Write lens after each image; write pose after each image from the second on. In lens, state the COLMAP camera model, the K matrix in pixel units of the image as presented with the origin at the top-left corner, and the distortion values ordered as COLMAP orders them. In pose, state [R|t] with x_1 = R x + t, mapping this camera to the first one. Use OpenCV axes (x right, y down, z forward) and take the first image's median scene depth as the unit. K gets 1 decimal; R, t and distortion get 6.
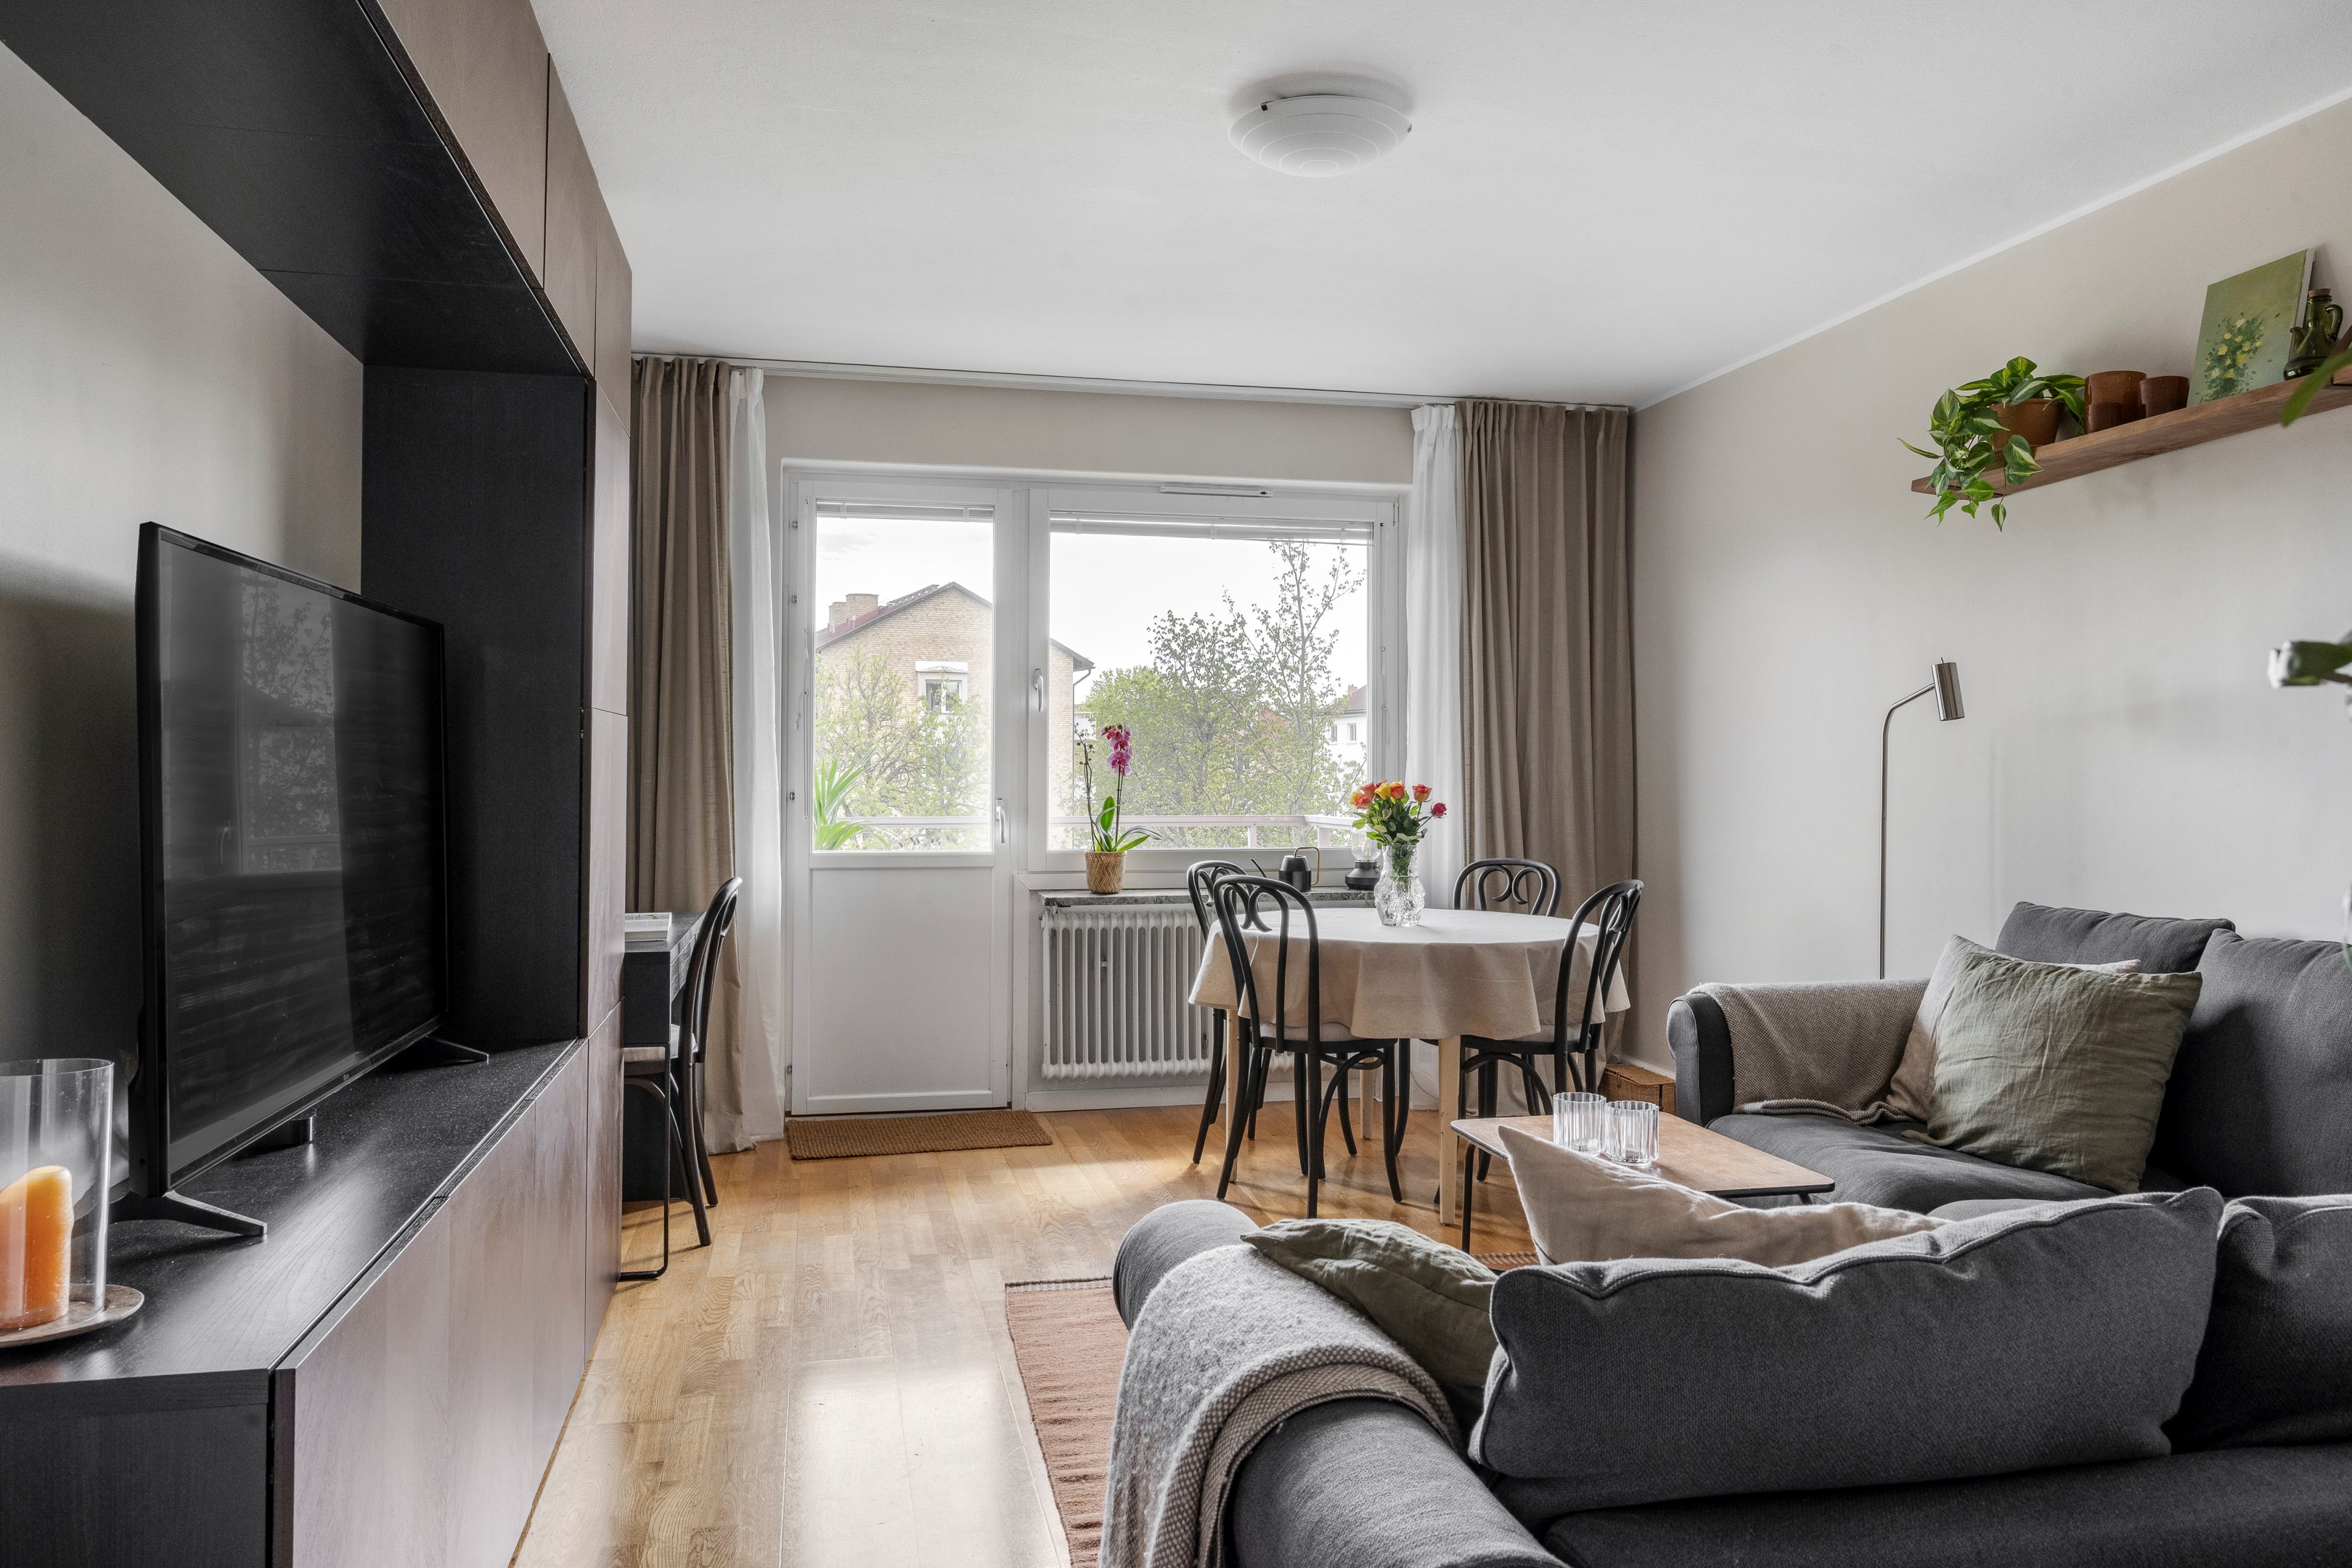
lens RADIAL K [[1622.5, 0, 1179.5], [0, 1622.5, 748.5], [0, 0, 1]] dist [0.013659, 0.000891]
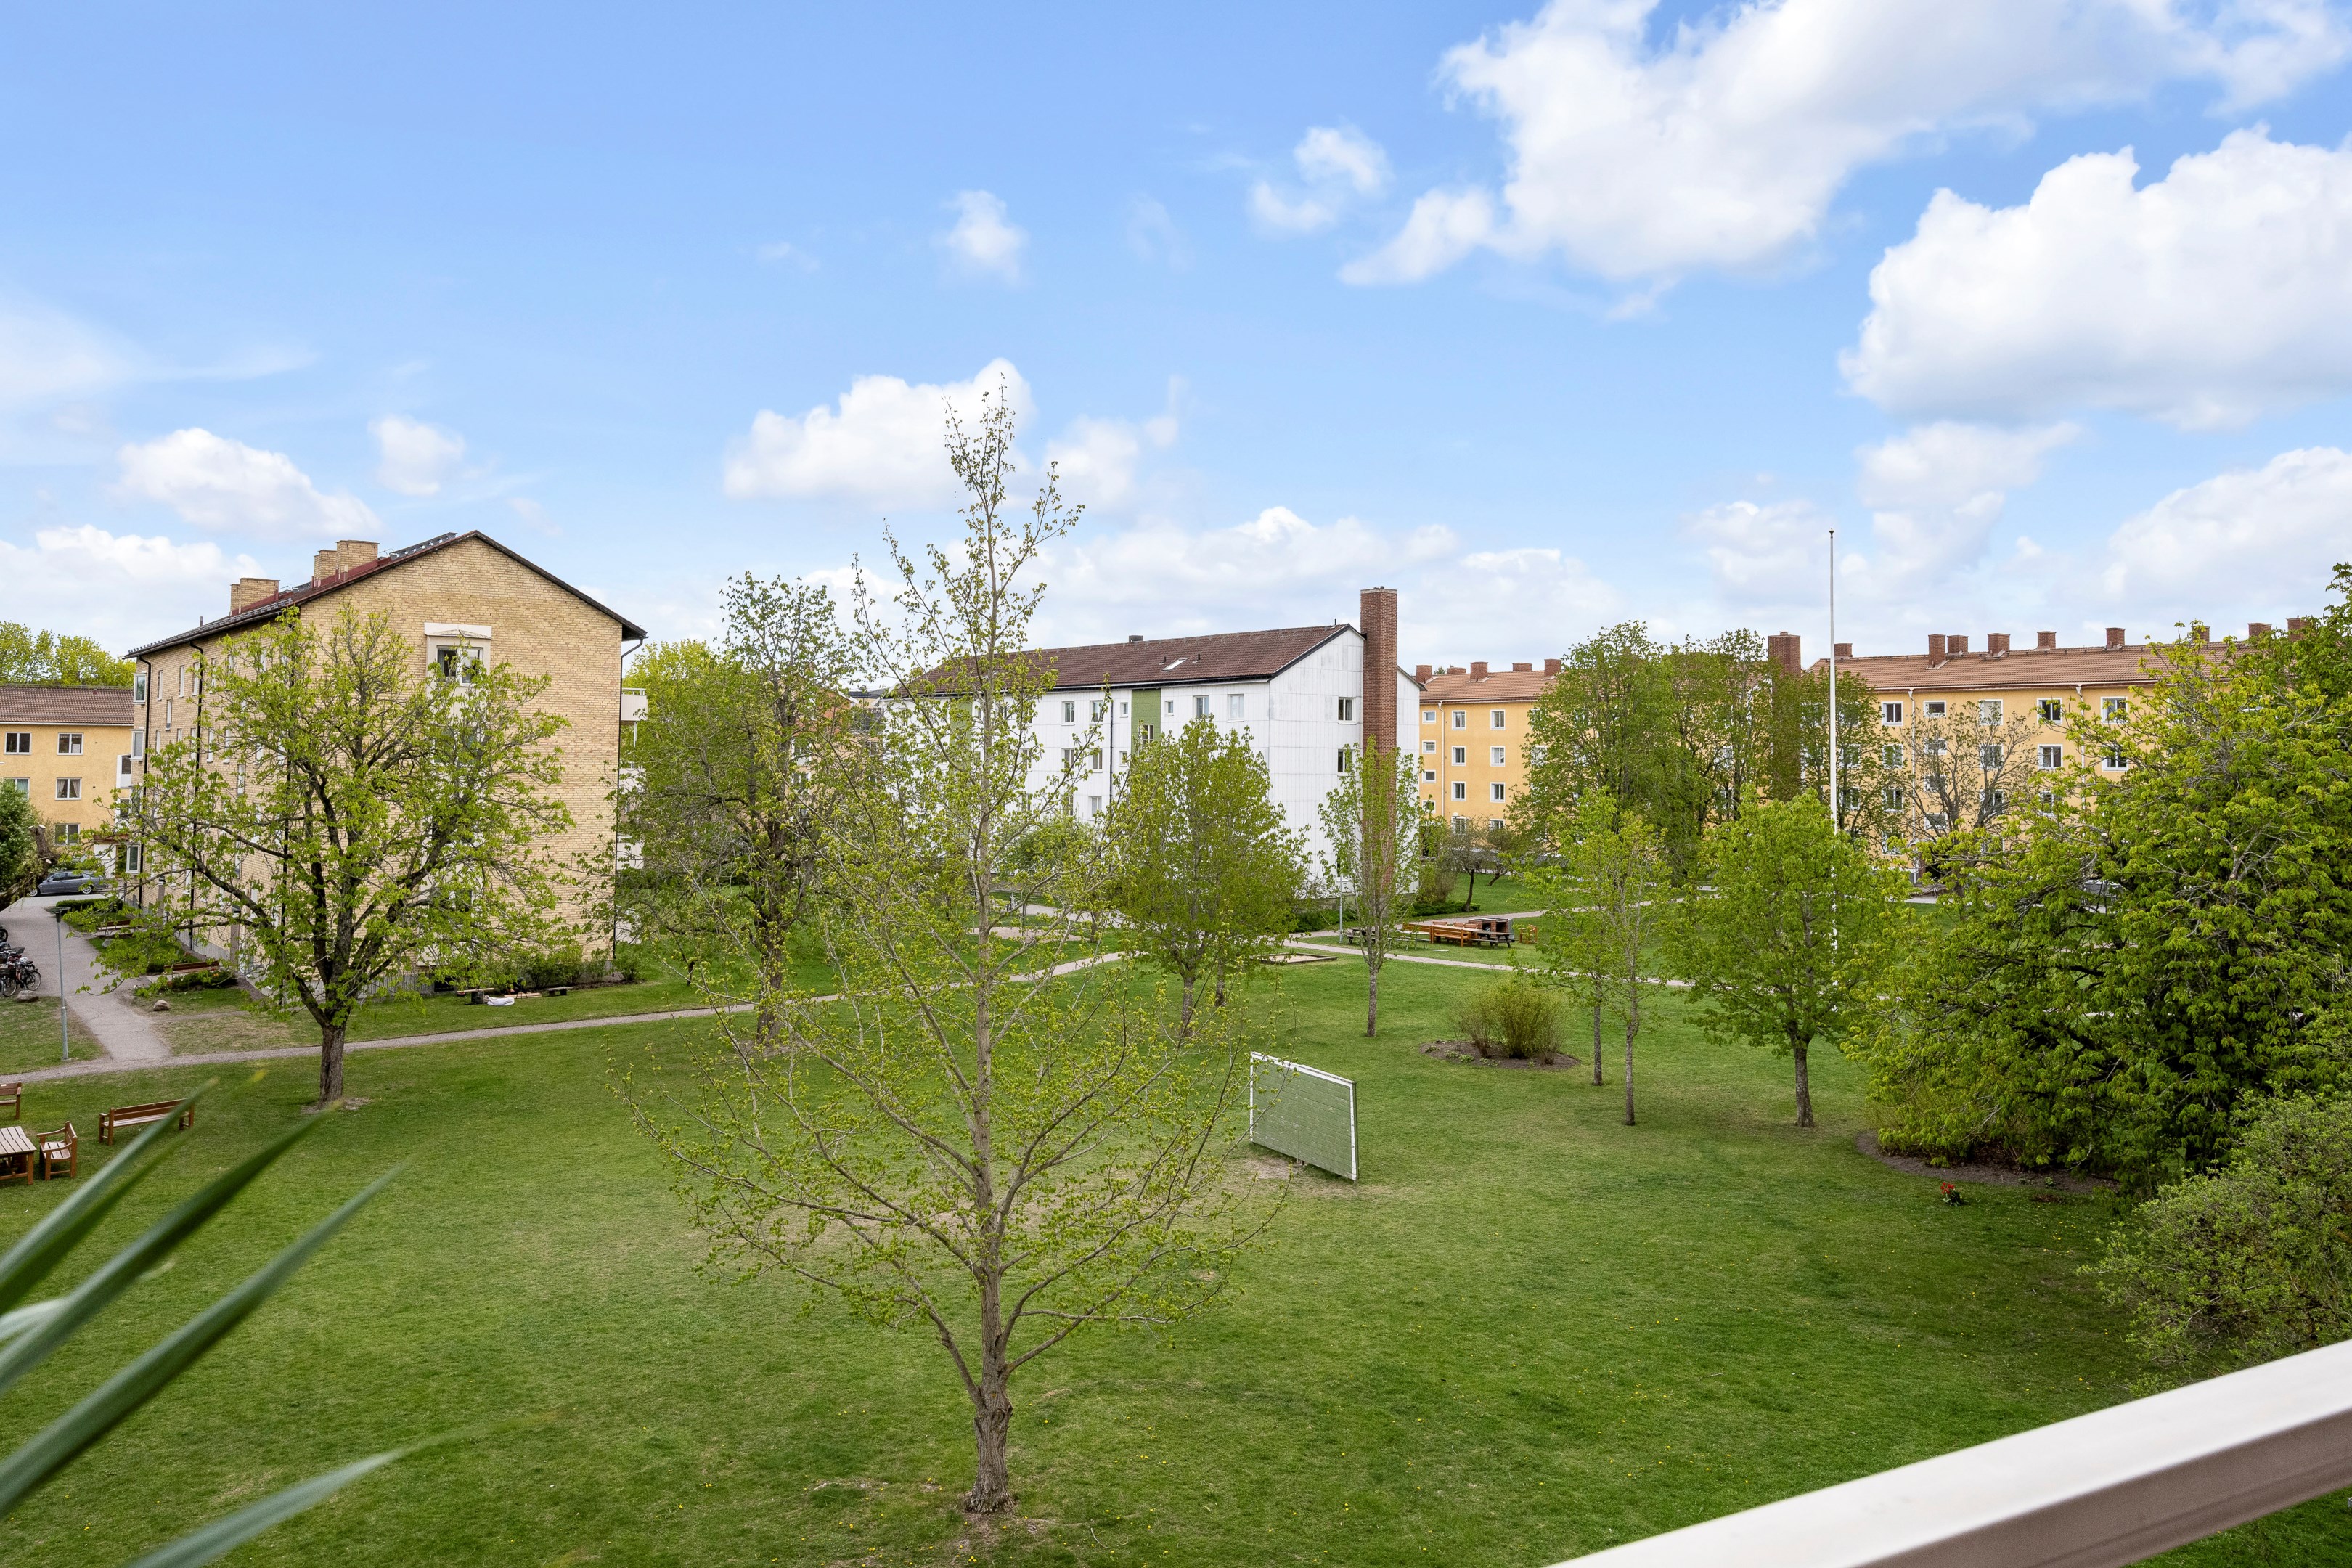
lens RADIAL K [[1622.8, 0, 1135.5], [0, 1622.8, 684.1], [0, 0, 1]] dist [0.001460, 0.003510]
pose [[0.967540, 0.022064, 0.251754, -0.215473], [-0.014574, 0.999395, -0.031576, -0.016160], [-0.252298, 0.026882, 0.967276, 1.179628]]
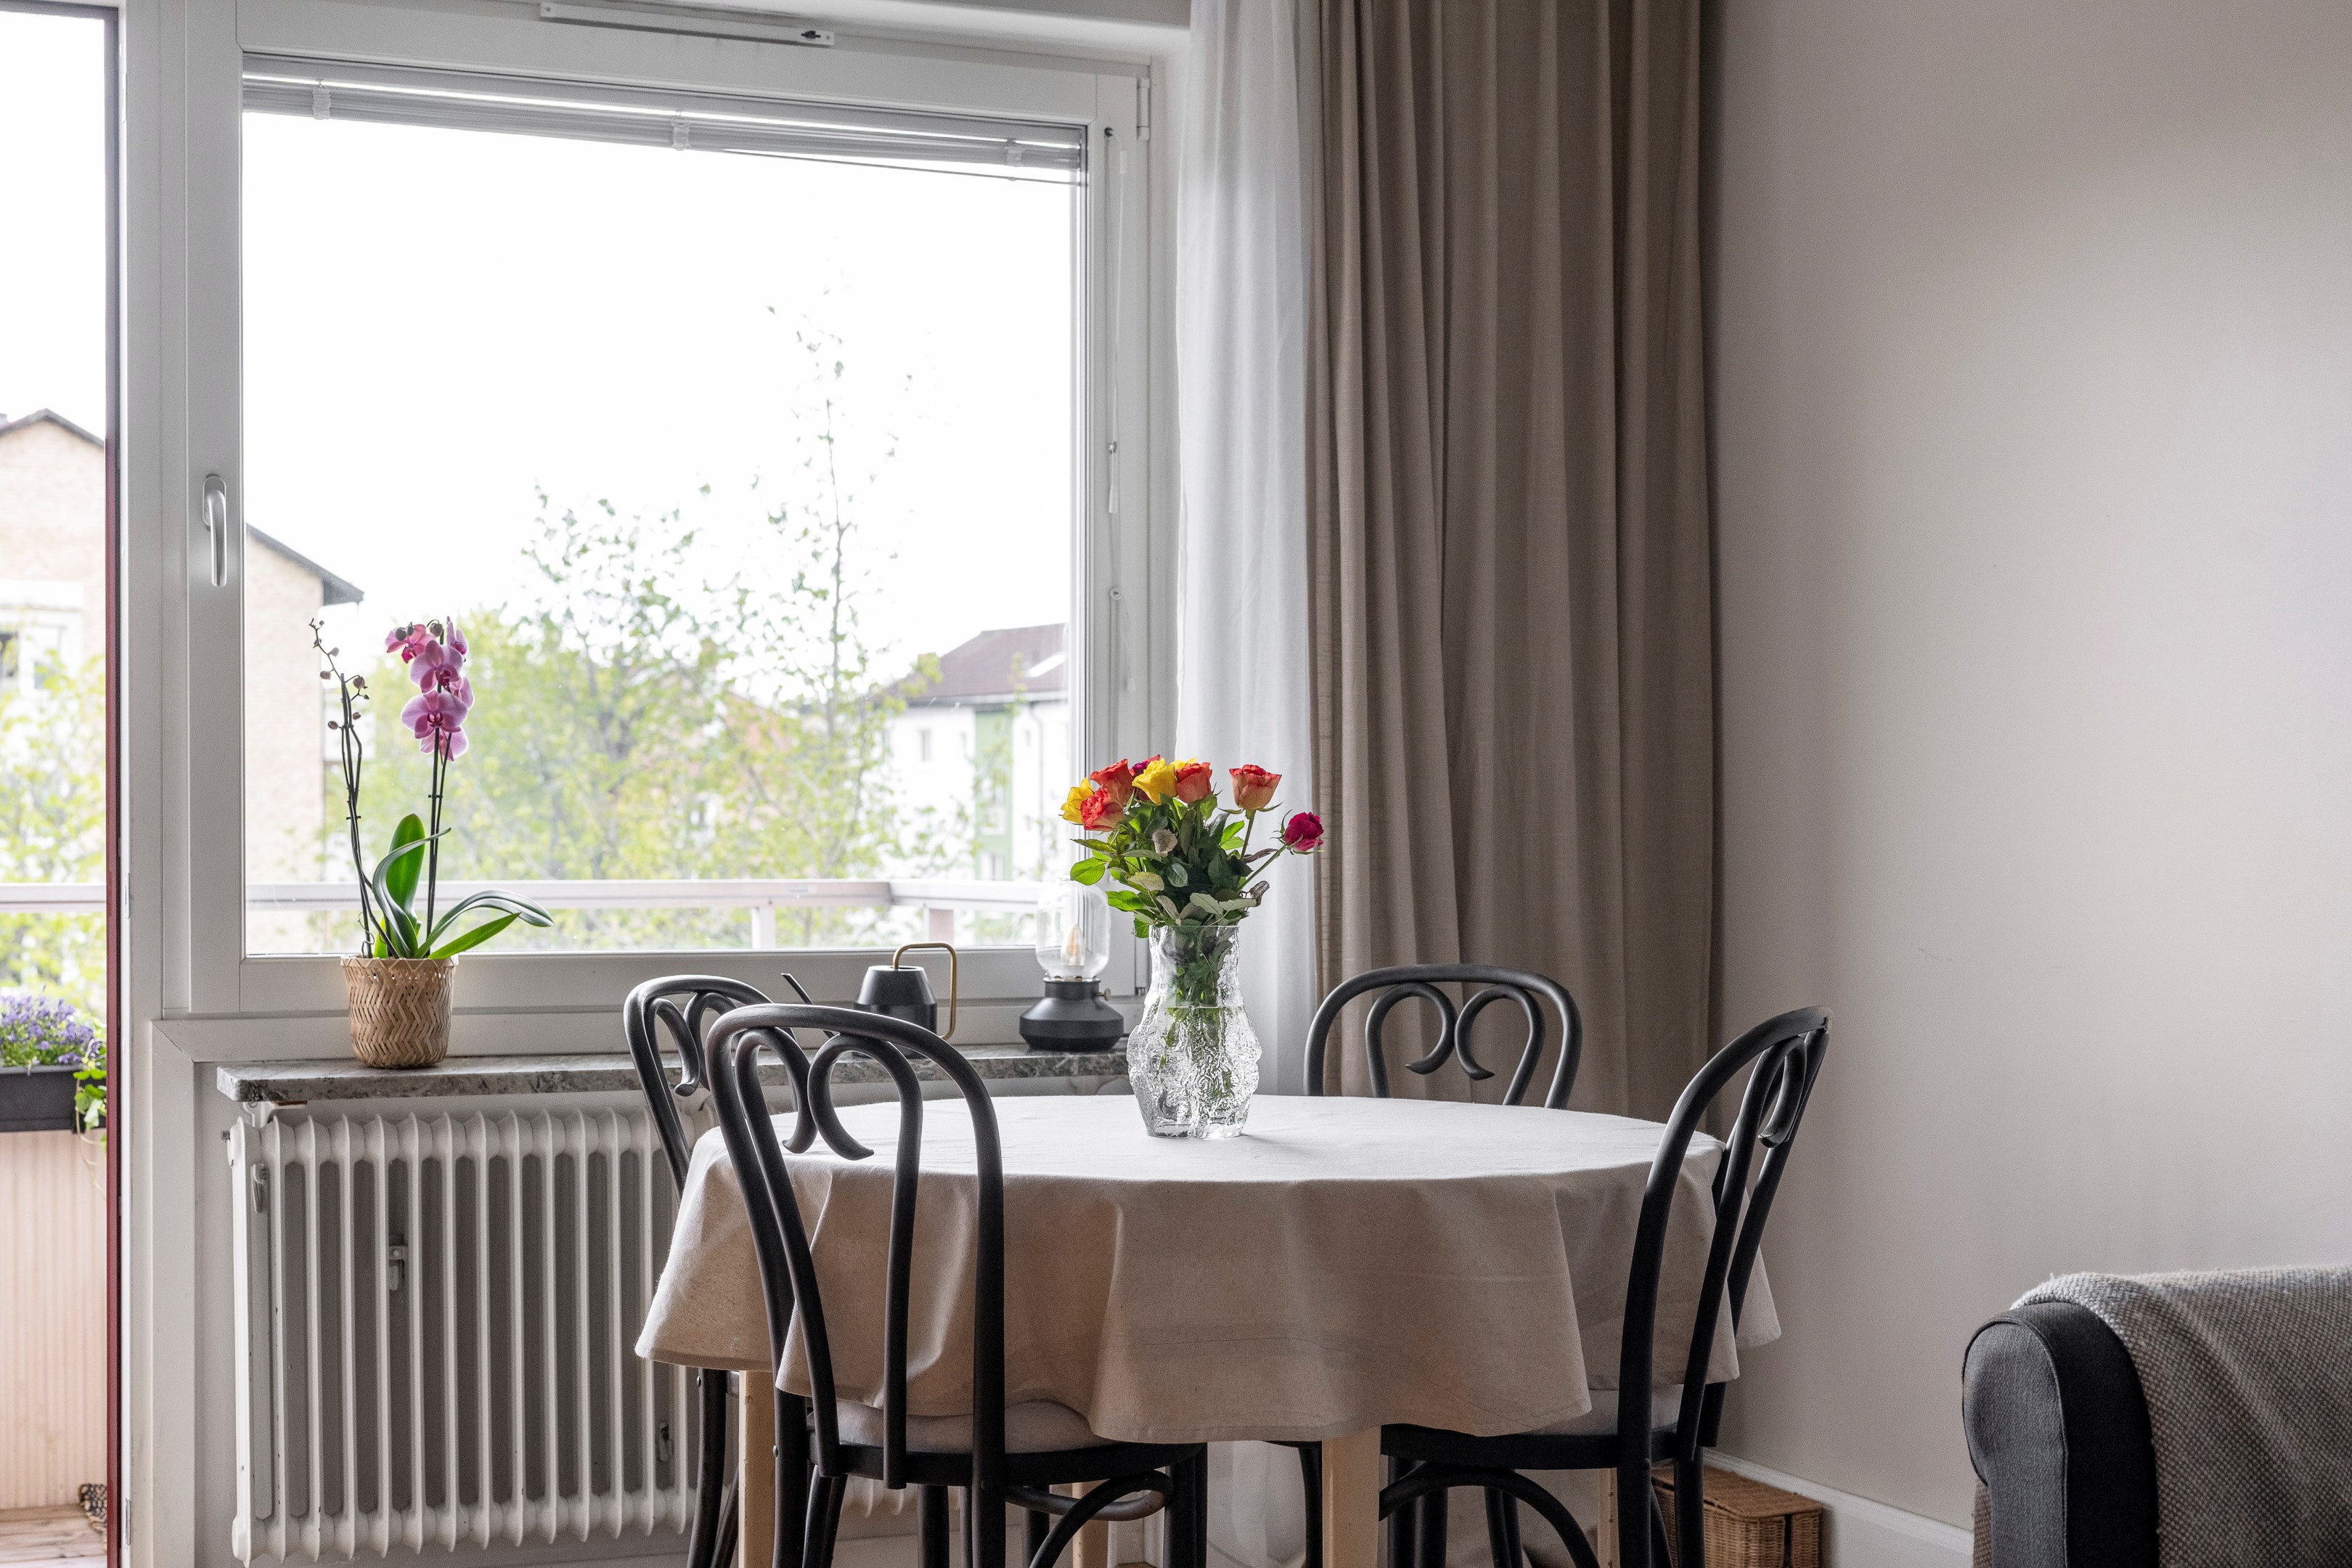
lens RADIAL K [[3383.5, 0, 1150.7], [0, 3383.5, 903.8], [0, 0, 1]] dist [0.011107, 0.000000]
pose [[0.984921, -0.004352, 0.172951, -0.009521], [-0.001736, 0.999385, 0.035035, 0.022586], [-0.172997, -0.034807, 0.984307, 0.188569]]
